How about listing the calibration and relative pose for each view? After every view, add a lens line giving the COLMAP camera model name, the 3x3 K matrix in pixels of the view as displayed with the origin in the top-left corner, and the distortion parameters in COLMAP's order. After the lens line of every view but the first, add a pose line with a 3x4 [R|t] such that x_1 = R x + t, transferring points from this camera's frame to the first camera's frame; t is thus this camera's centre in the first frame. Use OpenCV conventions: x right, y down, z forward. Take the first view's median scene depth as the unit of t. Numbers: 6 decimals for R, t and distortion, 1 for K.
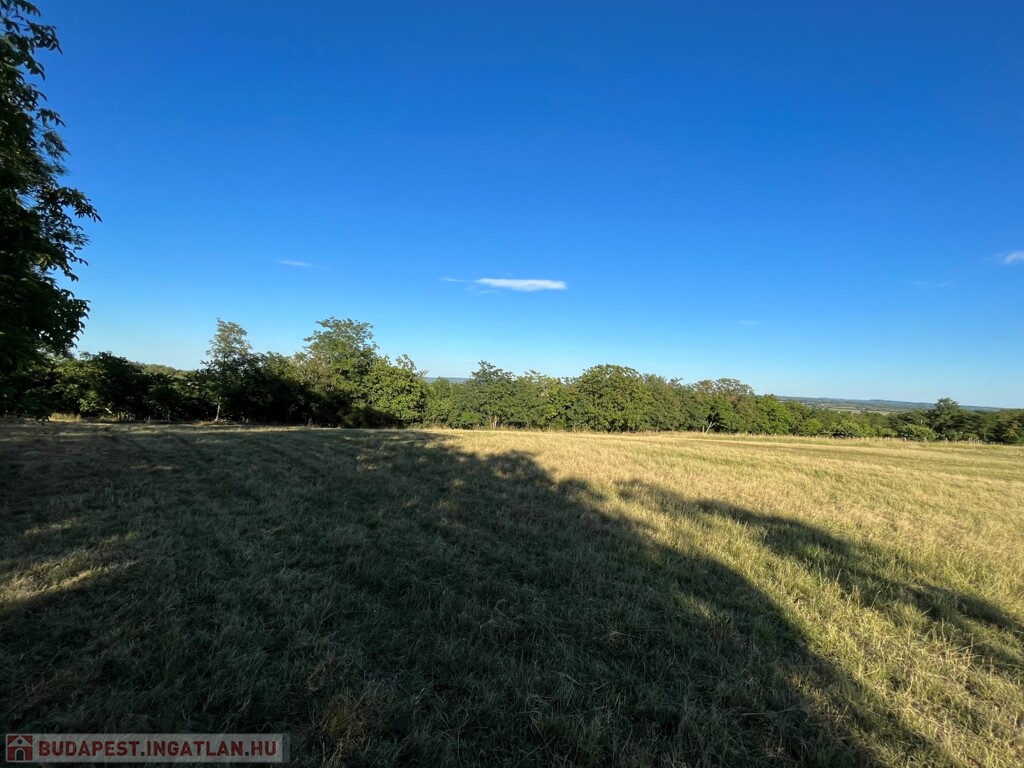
lens RADIAL K [[413.0, 0, 508.6], [0, 413.0, 381.8], [0, 0, 1]] dist [-0.005360, 0.000177]
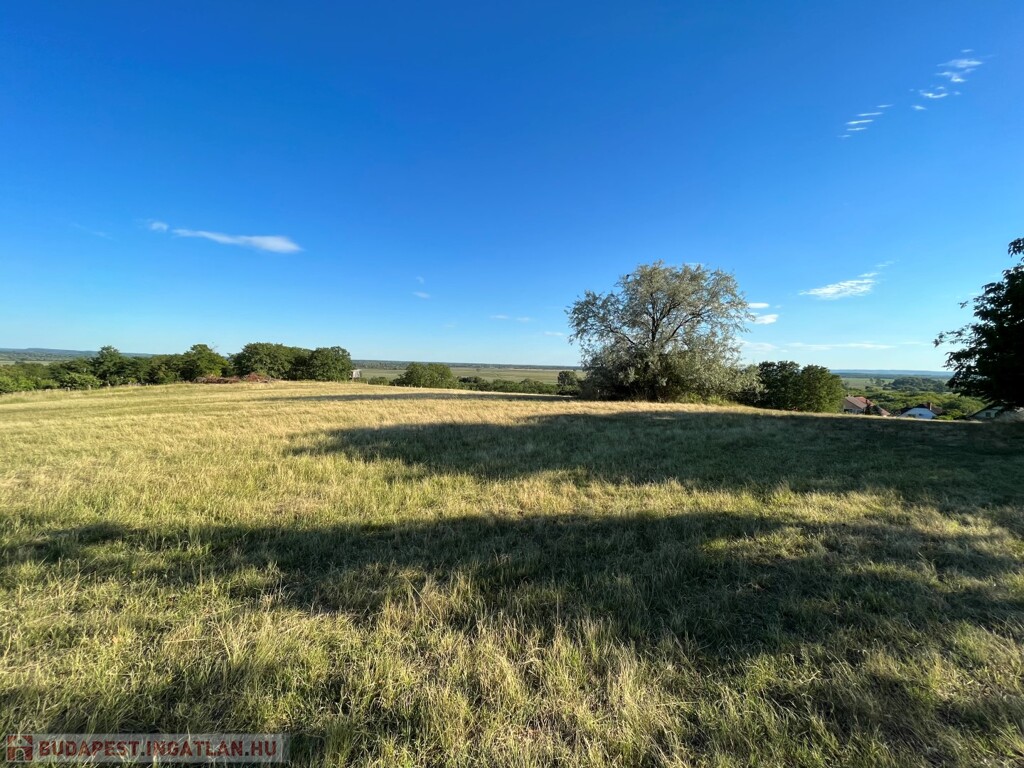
lens RADIAL K [[413.0, 0, 507.7], [0, 413.0, 382.8], [0, 0, 1]] dist [-0.005360, 0.000177]
pose [[-0.011939, -0.092084, 0.995680, 0.036312], [-0.036420, 0.995130, 0.091596, 0.004168], [-0.999265, -0.035169, -0.015235, -0.046811]]
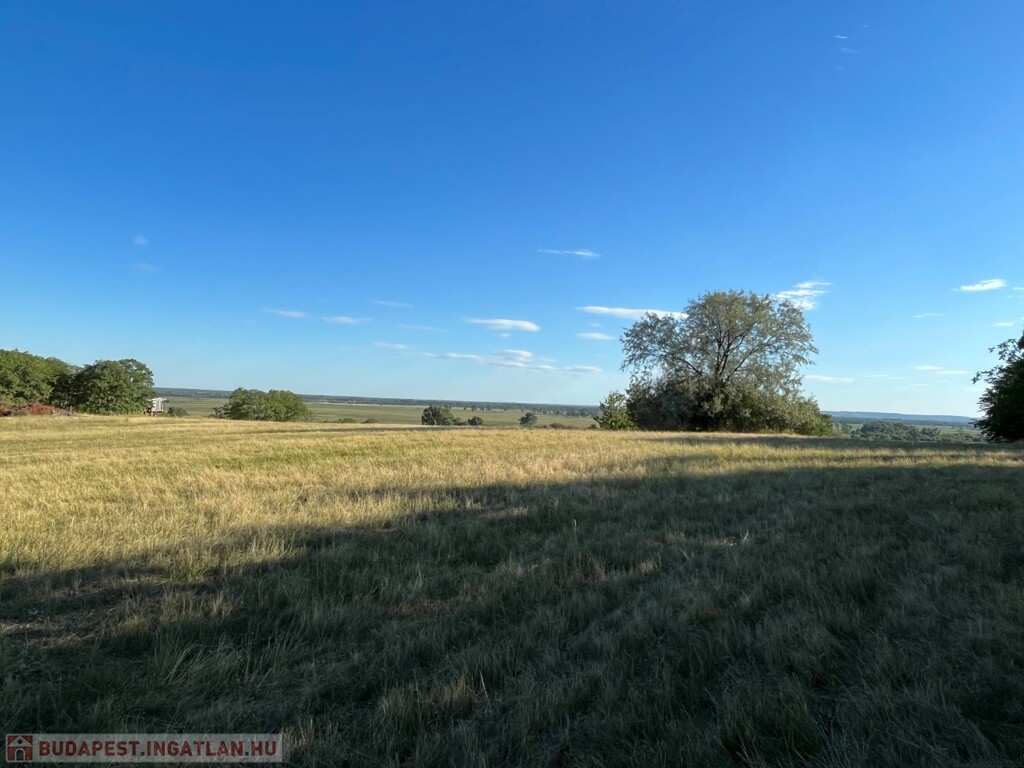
lens RADIAL K [[681.6, 0, 514.5], [0, 681.6, 387.8], [0, 0, 1]] dist [0.002532, 0.000321]
pose [[-0.289951, -0.037382, 0.956311, -1.216662], [-0.064636, 0.997720, 0.019403, 0.067387], [-0.954856, -0.056186, -0.291706, 1.875012]]
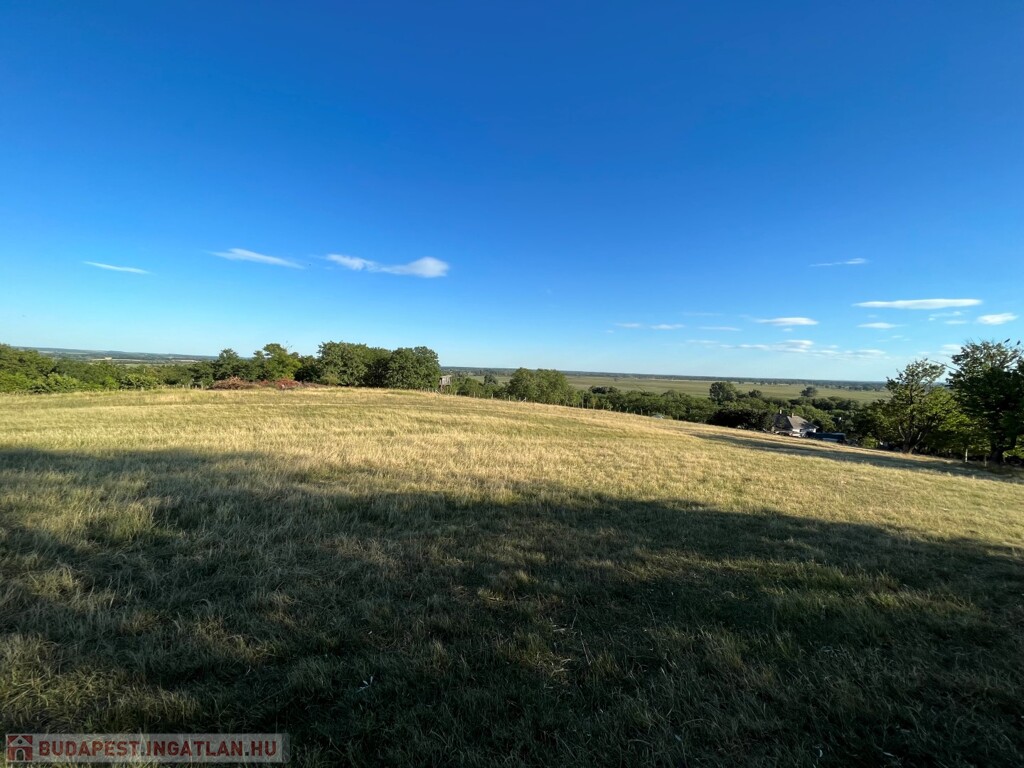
lens RADIAL K [[406.5, 0, 502.9], [0, 406.5, 376.4], [0, 0, 1]] dist [0.000140, -0.000059]
pose [[0.327220, -0.052140, 0.943508, 3.614783], [-0.029491, 0.997427, 0.065348, 0.248990], [-0.944488, -0.049208, 0.324841, -0.267085]]
